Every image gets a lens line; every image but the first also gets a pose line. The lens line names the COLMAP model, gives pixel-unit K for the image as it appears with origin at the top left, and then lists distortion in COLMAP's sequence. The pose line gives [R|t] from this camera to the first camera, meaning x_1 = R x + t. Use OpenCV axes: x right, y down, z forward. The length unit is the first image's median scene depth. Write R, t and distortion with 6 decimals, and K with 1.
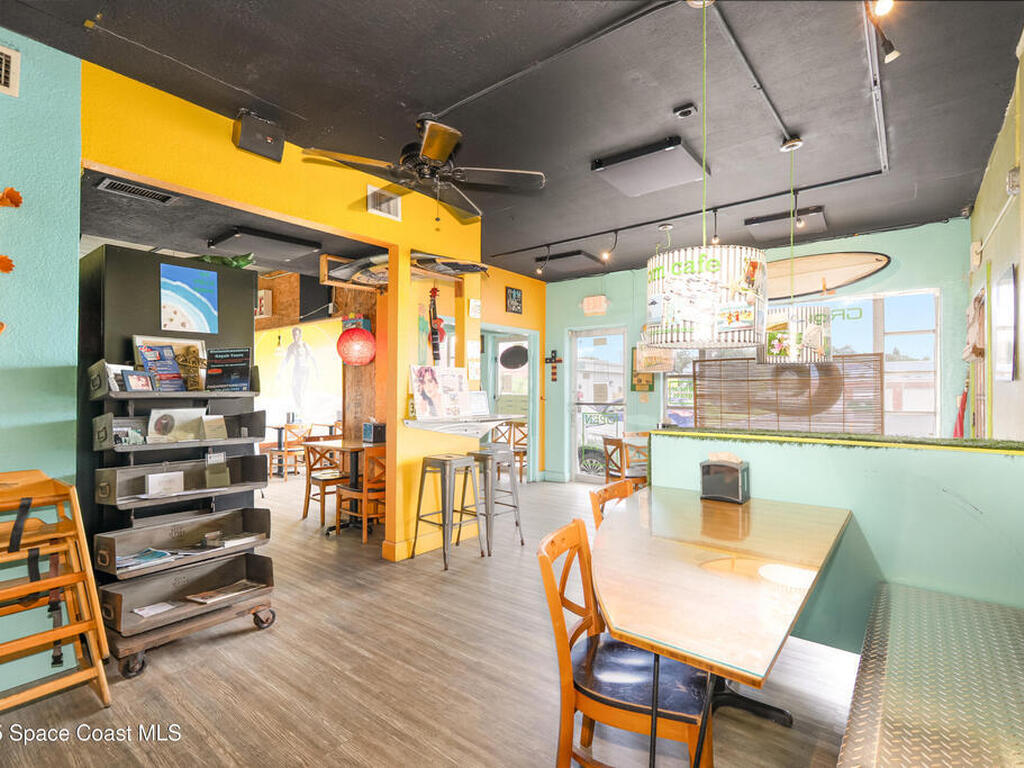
lens RADIAL K [[517.0, 0, 512.0], [0, 517.0, 384.0], [0, 0, 1]] dist [-0.000095, -0.000231]
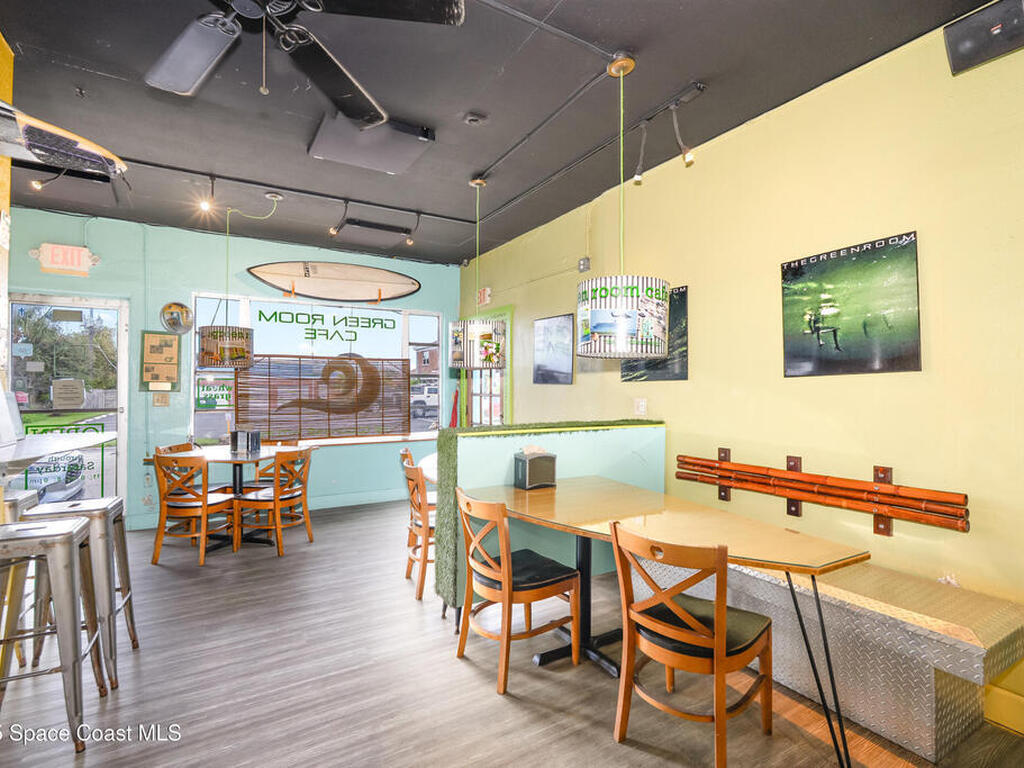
lens RADIAL K [[517.0, 0, 512.0], [0, 517.0, 384.0], [0, 0, 1]] dist [-0.000095, -0.000231]
pose [[0.337464, 0.004284, 0.941329, -0.509431], [-0.011452, 0.999934, -0.000445, -0.002351], [-0.941269, -0.010630, 0.337491, 0.489914]]
